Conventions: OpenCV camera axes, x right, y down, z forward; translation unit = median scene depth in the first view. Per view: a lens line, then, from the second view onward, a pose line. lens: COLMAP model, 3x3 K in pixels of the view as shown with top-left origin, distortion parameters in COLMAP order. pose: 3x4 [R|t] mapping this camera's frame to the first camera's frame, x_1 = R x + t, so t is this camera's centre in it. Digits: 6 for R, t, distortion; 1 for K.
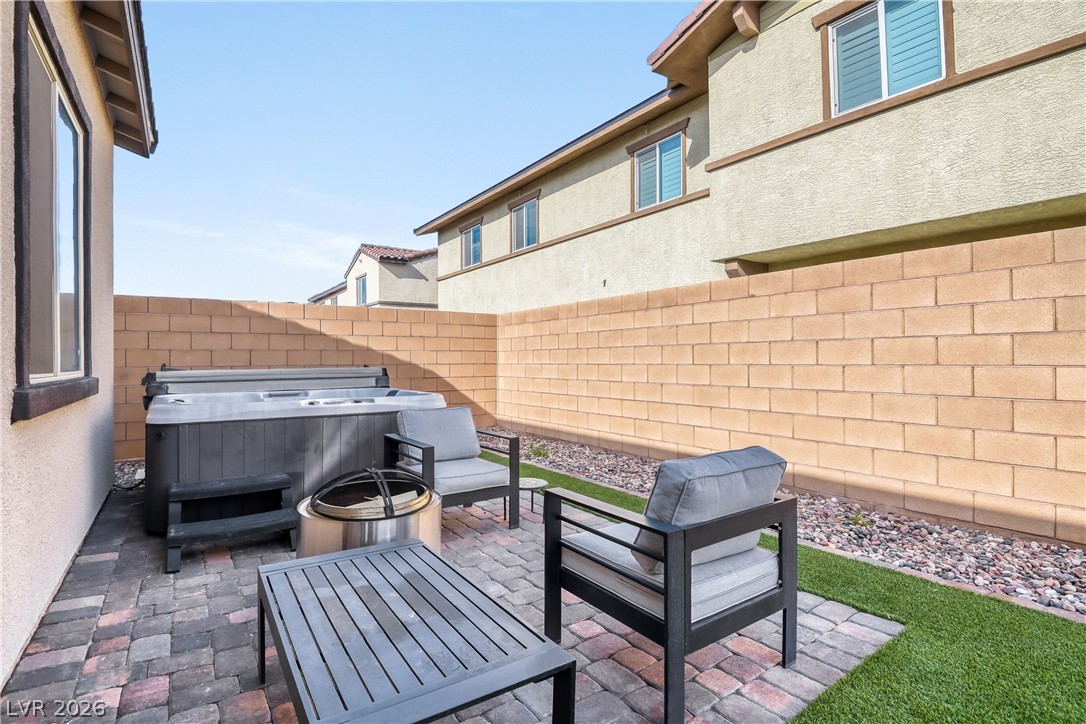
lens RADIAL K [[509.6, 0, 543.5], [0, 509.6, 364.8], [0, 0, 1]] dist [-0.004801, -0.020609]
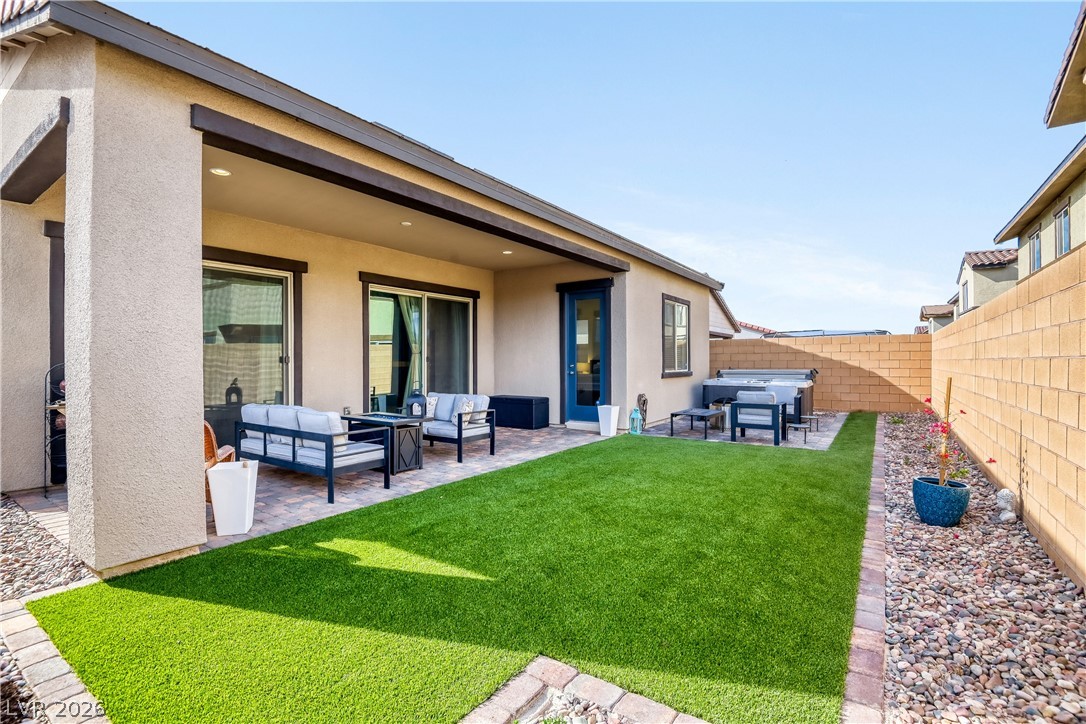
lens RADIAL K [[509.6, 0, 543.5], [0, 509.6, 364.8], [0, 0, 1]] dist [-0.004801, -0.020609]
pose [[0.352360, 0.009204, -0.935819, 0.928120], [-0.006698, 0.999951, 0.007312, -0.017462], [0.935840, 0.003692, 0.352405, -0.555487]]
